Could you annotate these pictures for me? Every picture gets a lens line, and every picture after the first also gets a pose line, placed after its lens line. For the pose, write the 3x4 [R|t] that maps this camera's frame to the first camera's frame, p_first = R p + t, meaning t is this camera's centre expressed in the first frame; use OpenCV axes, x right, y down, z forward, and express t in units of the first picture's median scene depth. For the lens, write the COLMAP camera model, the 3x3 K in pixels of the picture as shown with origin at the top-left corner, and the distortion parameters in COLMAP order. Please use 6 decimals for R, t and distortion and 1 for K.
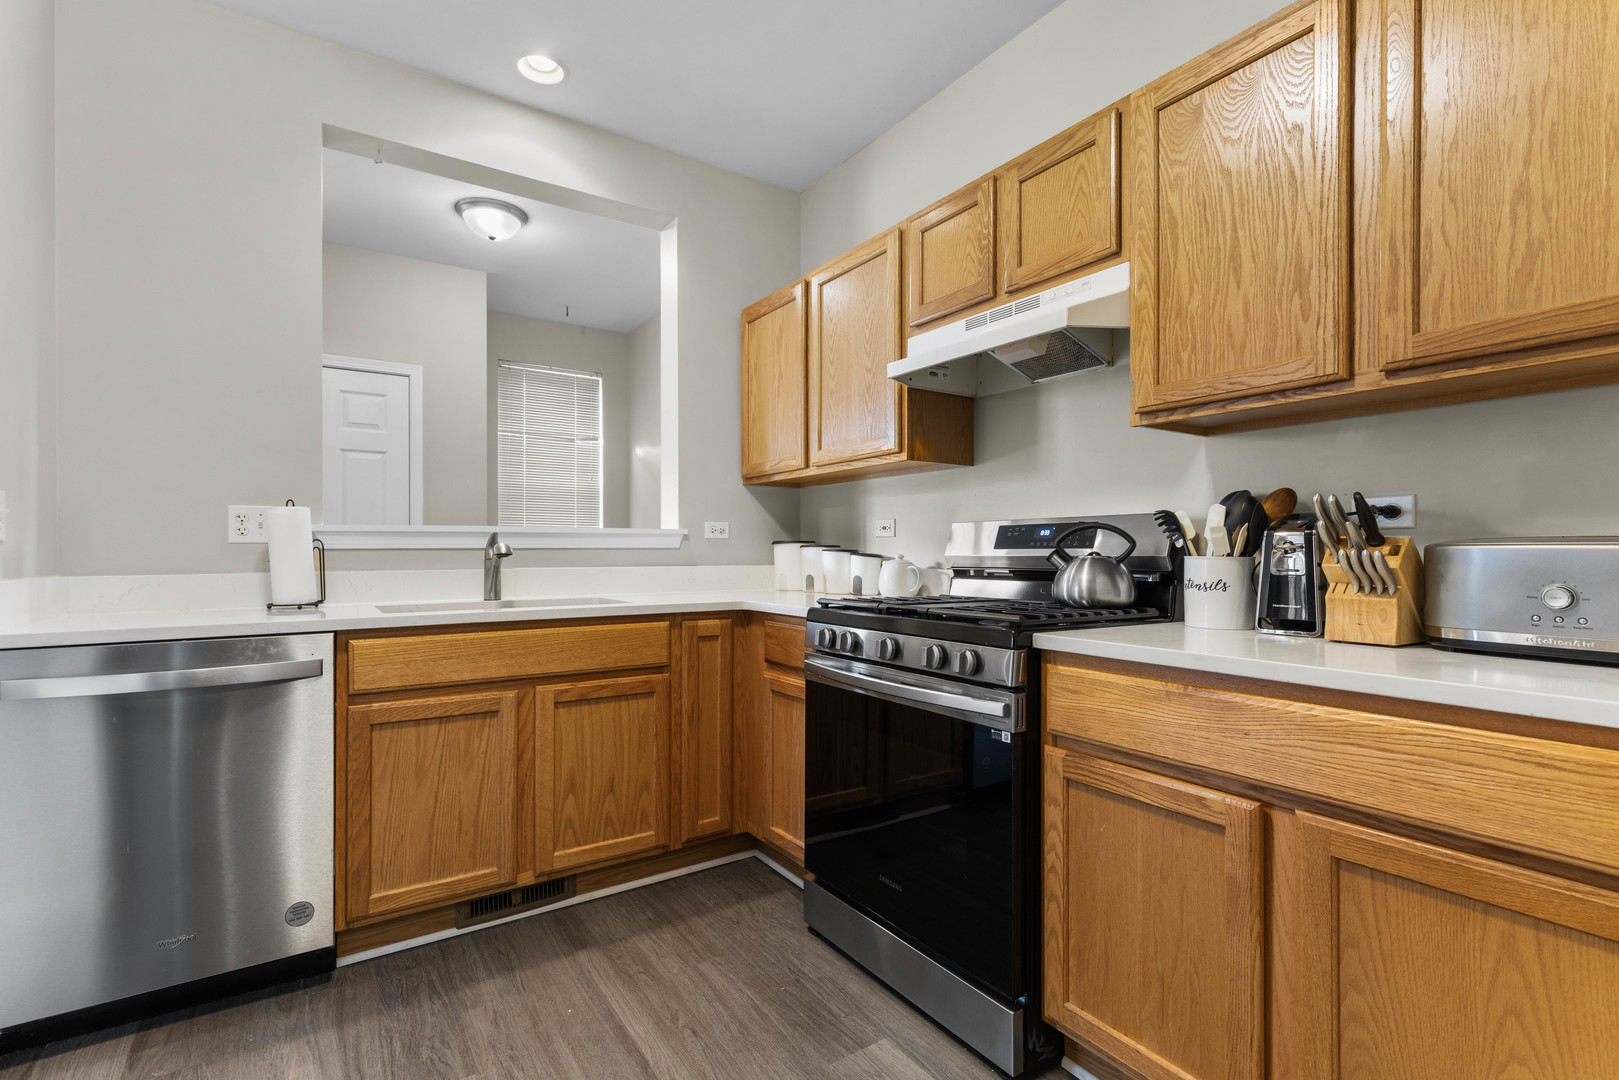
lens RADIAL K [[743.2, 0, 809.5], [0, 743.2, 540.0], [0, 0, 1]] dist [0.004707, -0.000165]
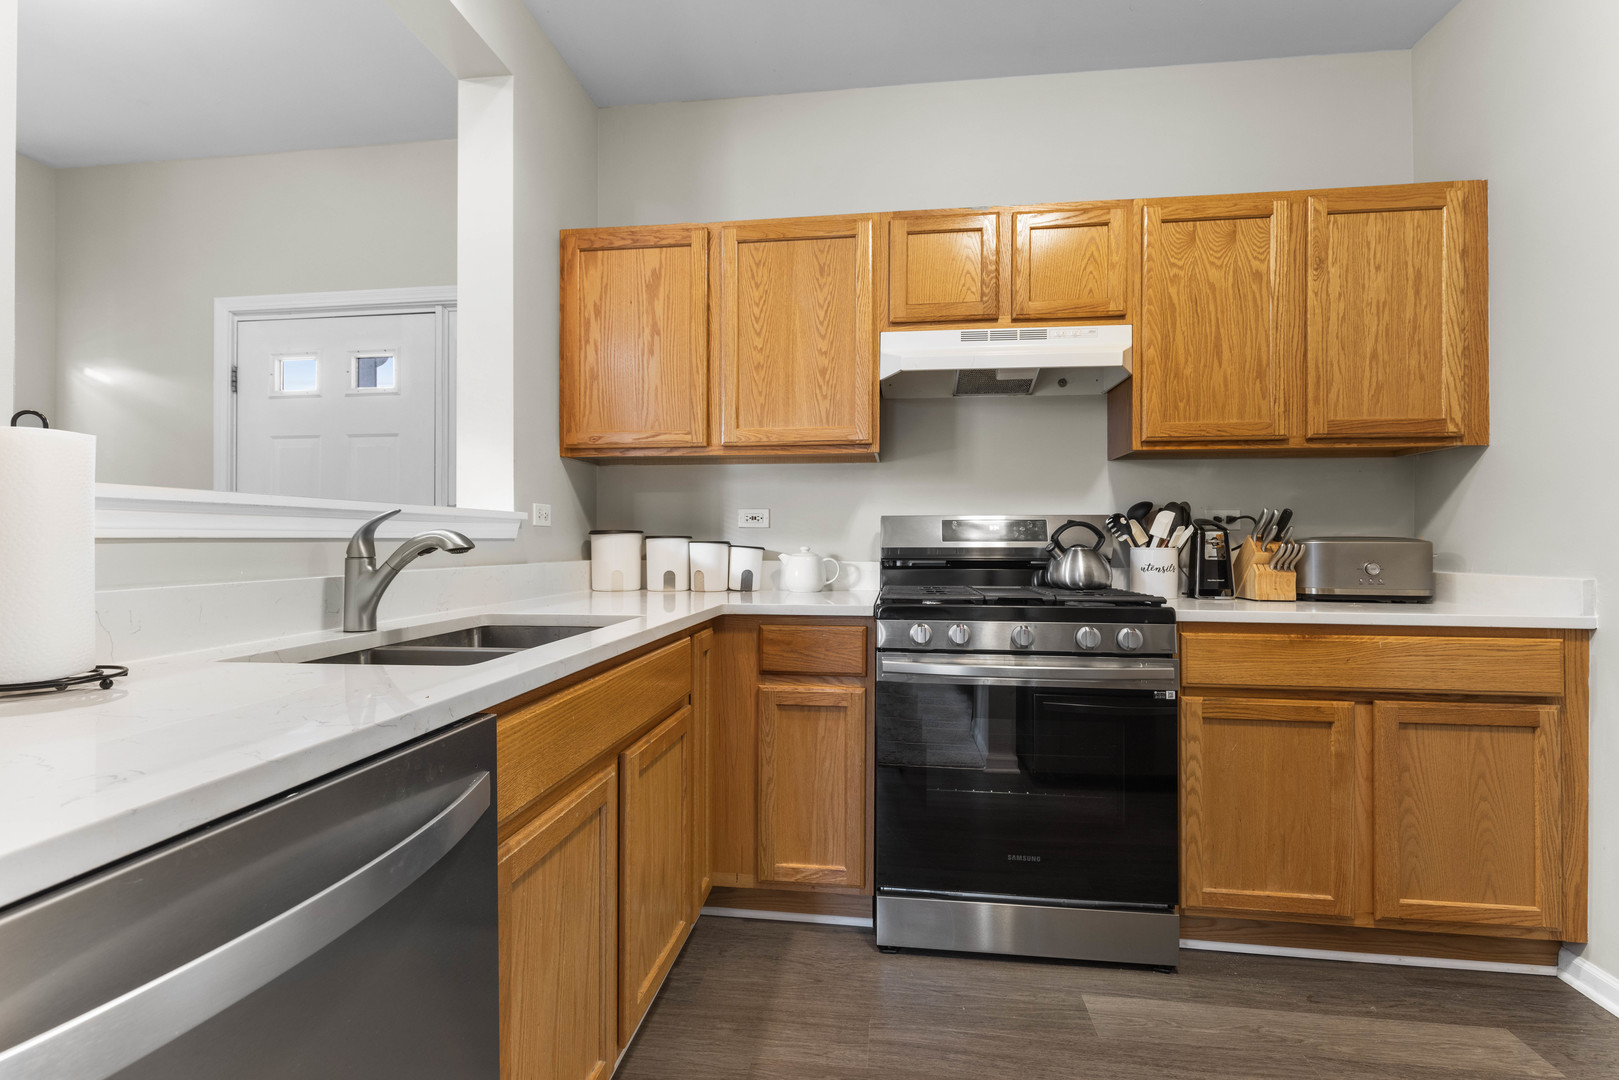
lens RADIAL K [[735.3, 0, 813.3], [0, 735.3, 530.4], [0, 0, 1]] dist [-0.001027, 0.000208]
pose [[0.656510, 0.012474, 0.754215, -1.016945], [-0.013327, 0.999899, -0.004937, 0.004596], [-0.754200, -0.006810, 0.656610, 0.626646]]
